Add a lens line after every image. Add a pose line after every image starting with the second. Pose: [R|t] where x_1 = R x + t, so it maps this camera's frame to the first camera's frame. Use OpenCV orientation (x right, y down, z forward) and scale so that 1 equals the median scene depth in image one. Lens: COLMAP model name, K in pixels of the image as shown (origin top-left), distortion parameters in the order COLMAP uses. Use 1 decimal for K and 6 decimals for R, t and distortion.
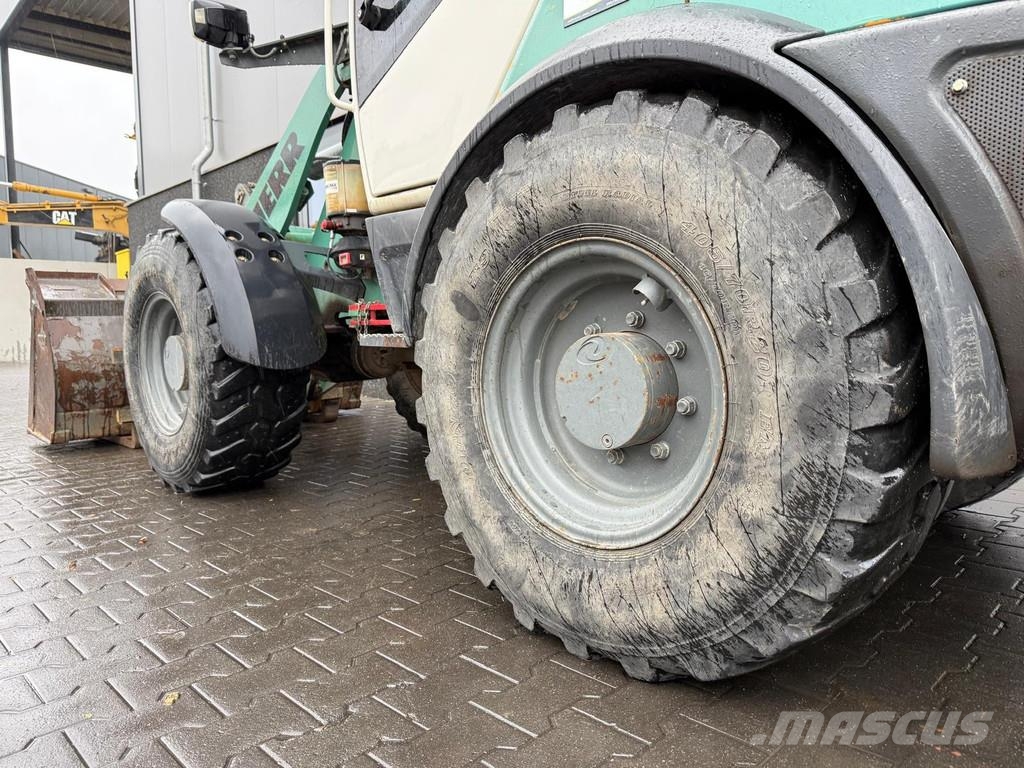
lens RADIAL K [[717.8, 0, 512.0], [0, 717.8, 377.7], [0, 0, 1]] dist [0.094241, -0.141941]
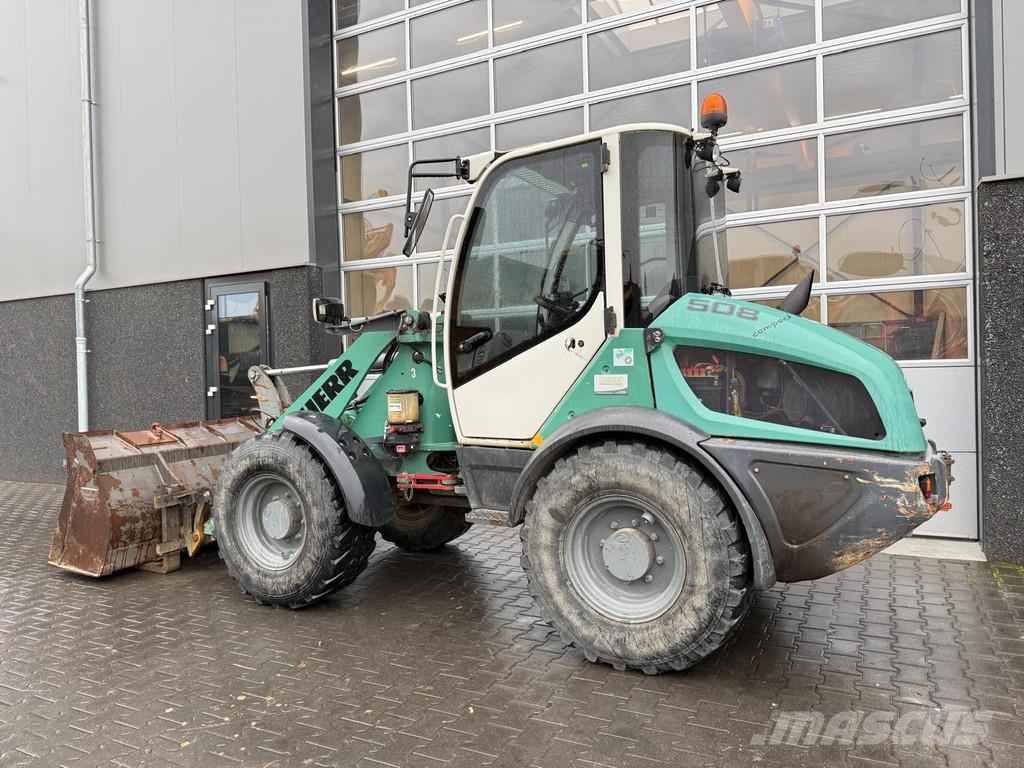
lens RADIAL K [[708.0, 0, 515.2], [0, 708.0, 370.0], [0, 0, 1]] dist [0.080658, -0.108693]
pose [[0.948544, -0.002495, 0.316636, -1.040763], [0.026765, 0.997022, -0.072322, -0.464359], [-0.315512, 0.077076, 0.945786, -1.263422]]
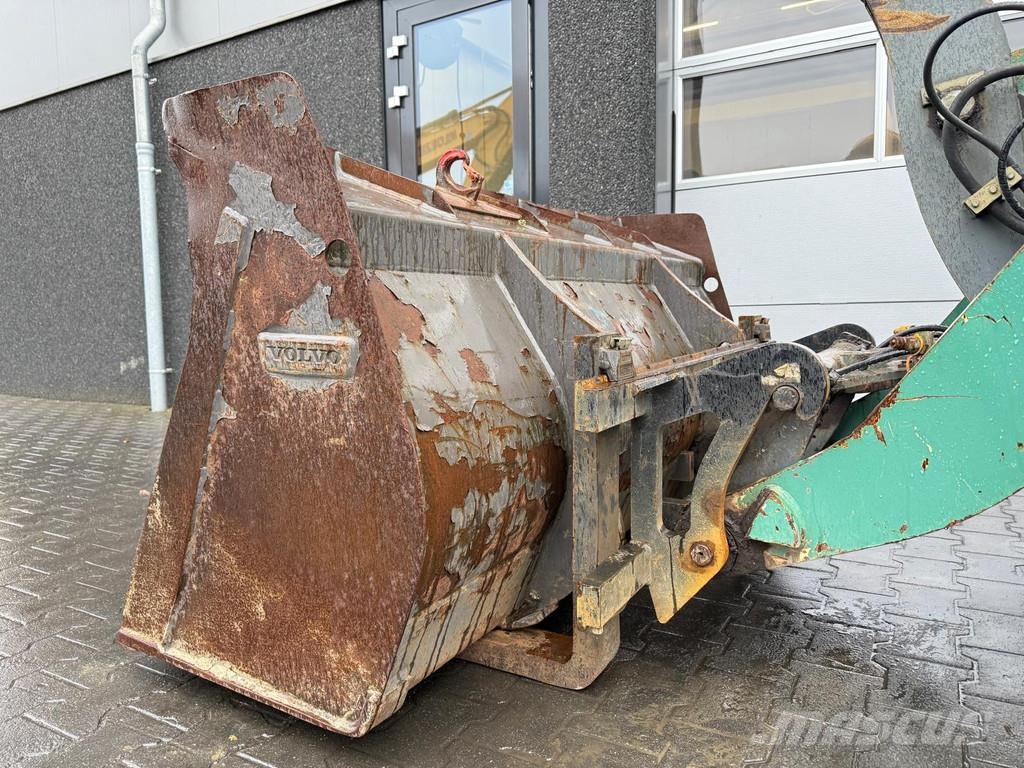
lens RADIAL K [[717.8, 0, 512.0], [0, 717.8, 377.7], [0, 0, 1]] dist [0.094241, -0.141941]
pose [[0.963861, -0.017672, 0.265819, -1.957475], [0.015091, 0.999817, 0.011750, -0.134997], [-0.265978, -0.007314, 0.963951, 2.188711]]
